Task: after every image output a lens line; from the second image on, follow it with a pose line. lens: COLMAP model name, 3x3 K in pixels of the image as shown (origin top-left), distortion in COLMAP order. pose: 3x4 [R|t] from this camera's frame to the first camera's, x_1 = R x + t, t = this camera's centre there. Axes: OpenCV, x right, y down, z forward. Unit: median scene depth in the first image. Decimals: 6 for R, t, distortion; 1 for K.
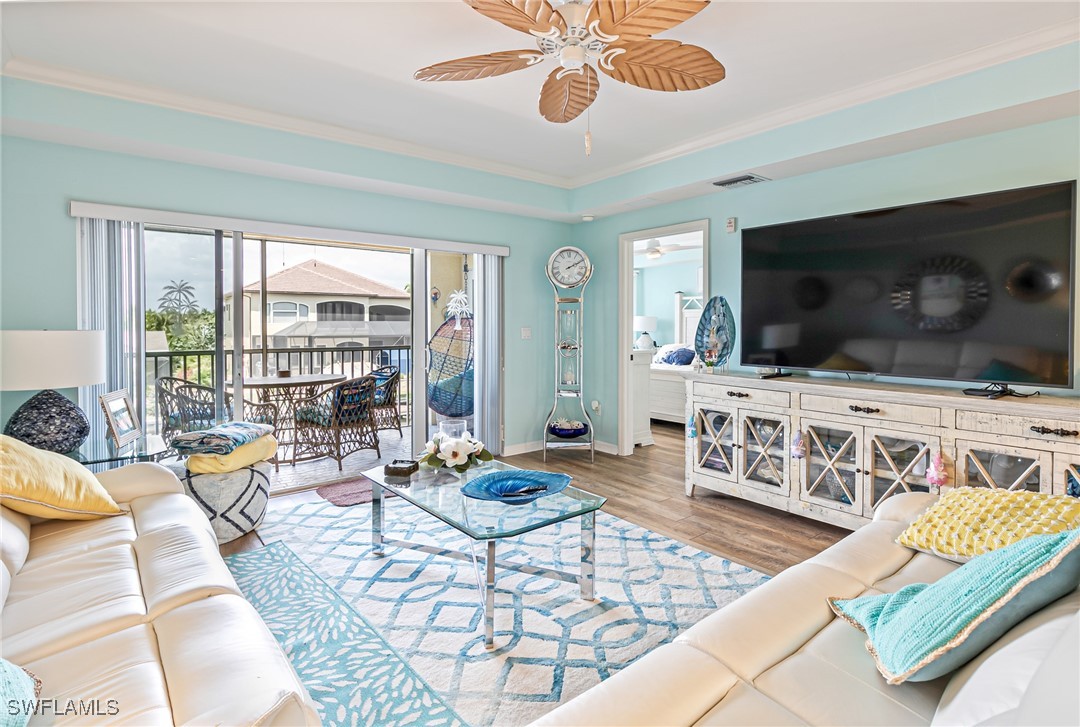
lens RADIAL K [[525.0, 0, 554.2], [0, 525.0, 336.2], [0, 0, 1]] dist [-0.001705, 0.000029]
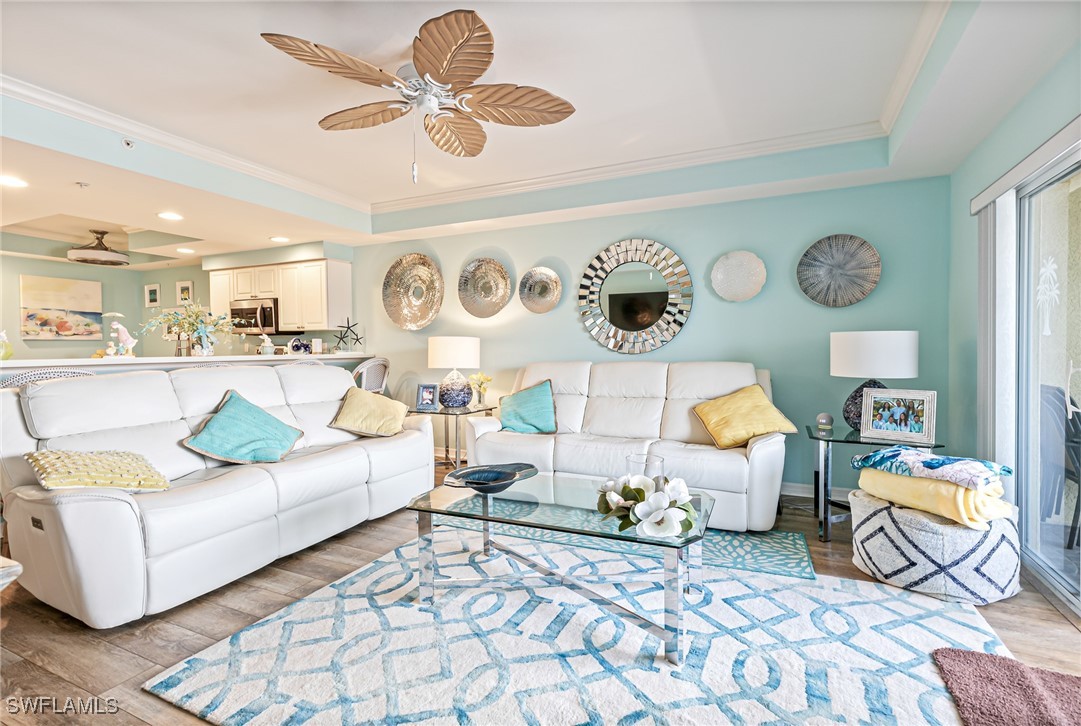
lens RADIAL K [[505.1, 0, 554.0], [0, 505.1, 347.9], [0, 0, 1]] dist [0.003987, 0.000504]
pose [[-0.896213, 0.005431, -0.443591, 0.166913], [-0.005863, 0.999693, 0.024085, 0.001034], [0.443586, 0.024186, -0.895906, 1.208825]]
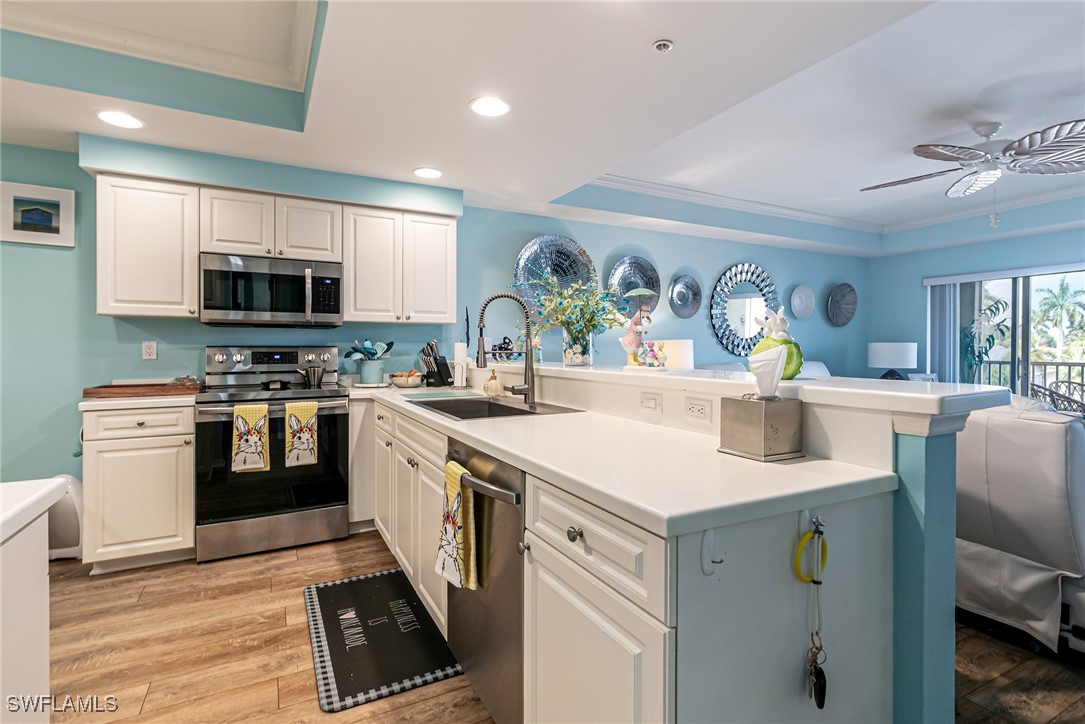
lens RADIAL K [[521.7, 0, 564.4], [0, 521.7, 349.2], [0, 0, 1]] dist [0.021255, -0.008208]
pose [[-0.186452, 0.002647, -0.982461, 1.027546], [-0.024372, 0.999676, 0.007319, 0.022231], [0.982162, 0.025310, -0.186327, 0.039473]]
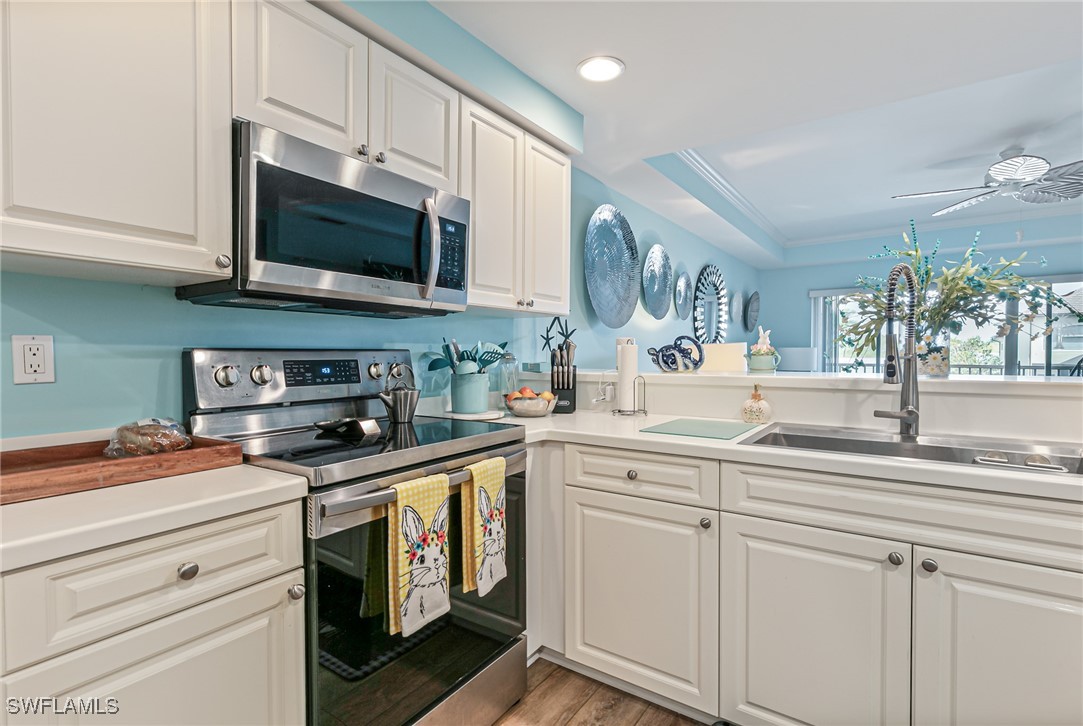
lens RADIAL K [[515.8, 0, 545.9], [0, 515.8, 365.7], [0, 0, 1]] dist [0.010309, -0.000963]
pose [[0.277019, 0.022658, -0.960597, 0.717449], [-0.022087, 0.999608, 0.017209, 0.037909], [0.960610, 0.016449, 0.277411, -0.547783]]
